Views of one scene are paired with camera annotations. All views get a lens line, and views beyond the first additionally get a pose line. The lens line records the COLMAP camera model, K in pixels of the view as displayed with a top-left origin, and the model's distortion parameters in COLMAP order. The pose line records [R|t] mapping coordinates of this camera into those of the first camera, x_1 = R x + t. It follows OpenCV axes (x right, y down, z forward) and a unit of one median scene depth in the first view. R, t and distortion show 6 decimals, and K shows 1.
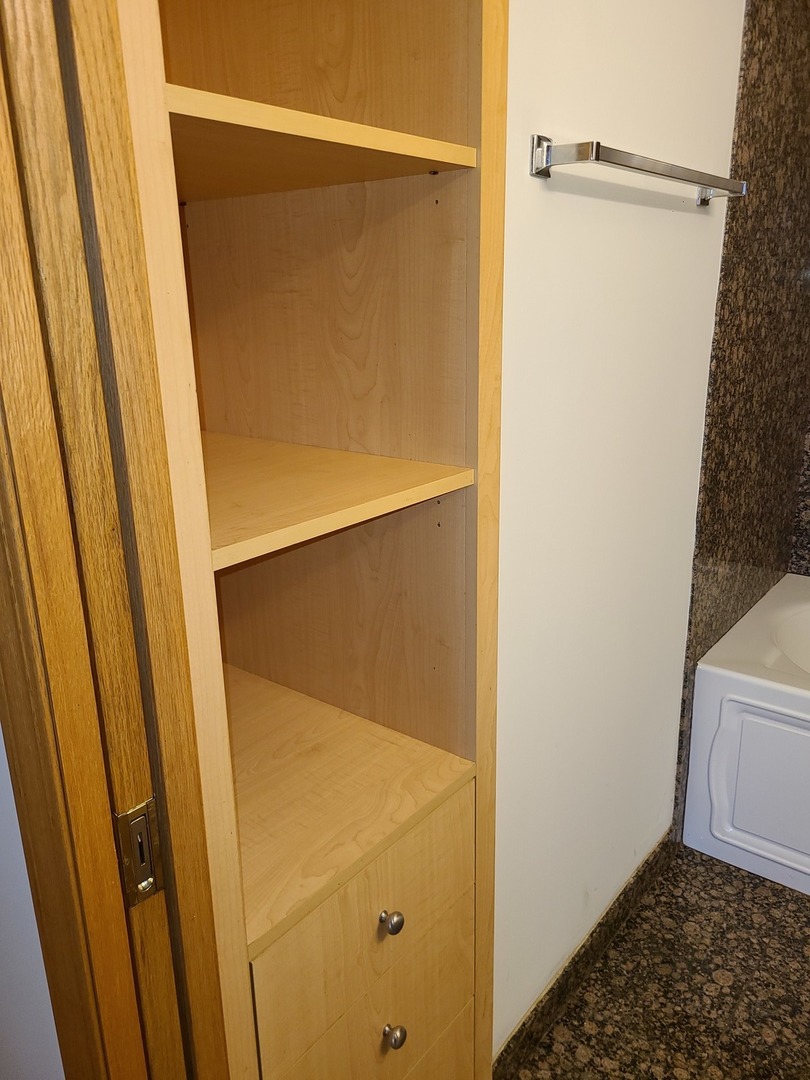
lens RADIAL K [[816.4, 0, 405.9], [0, 816.4, 538.1], [0, 0, 1]] dist [0.071994, -0.063713]
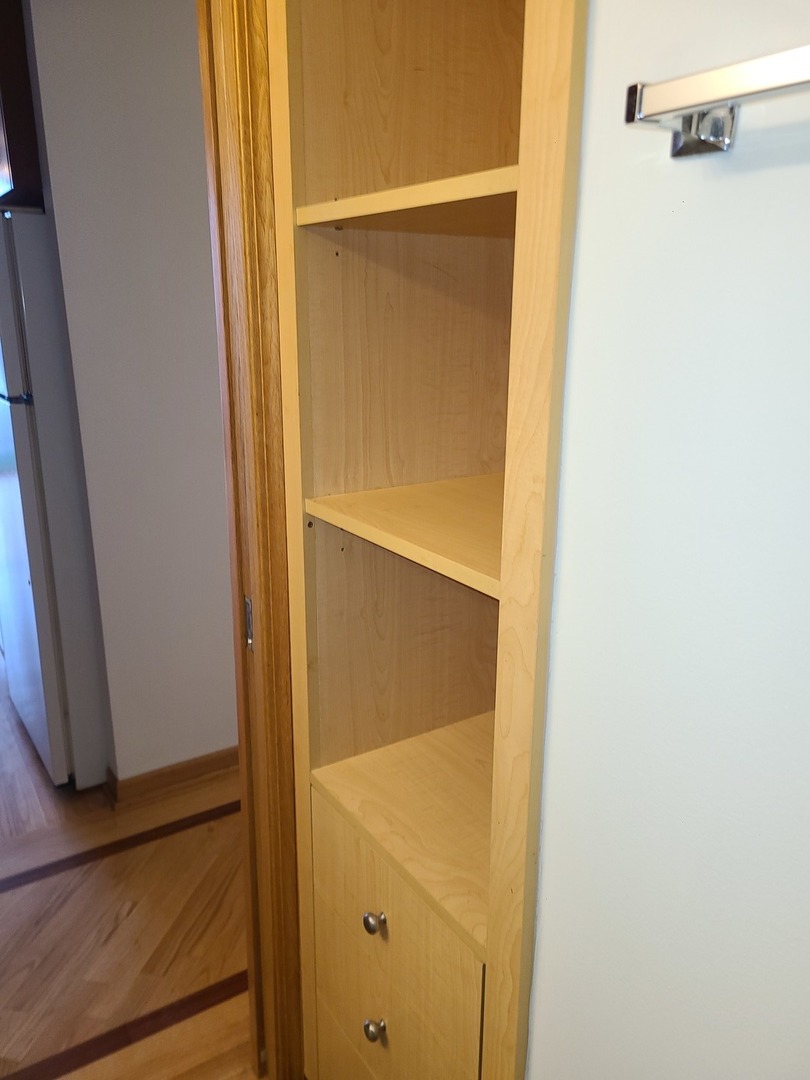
lens RADIAL K [[816.4, 0, 404.0], [0, 816.4, 539.1], [0, 0, 1]] dist [0.071994, -0.063713]
pose [[-0.309962, 0.281580, -0.908095, 0.903535], [-0.272865, 0.888607, 0.368675, -0.429096], [0.910752, 0.362063, -0.198601, 1.204758]]
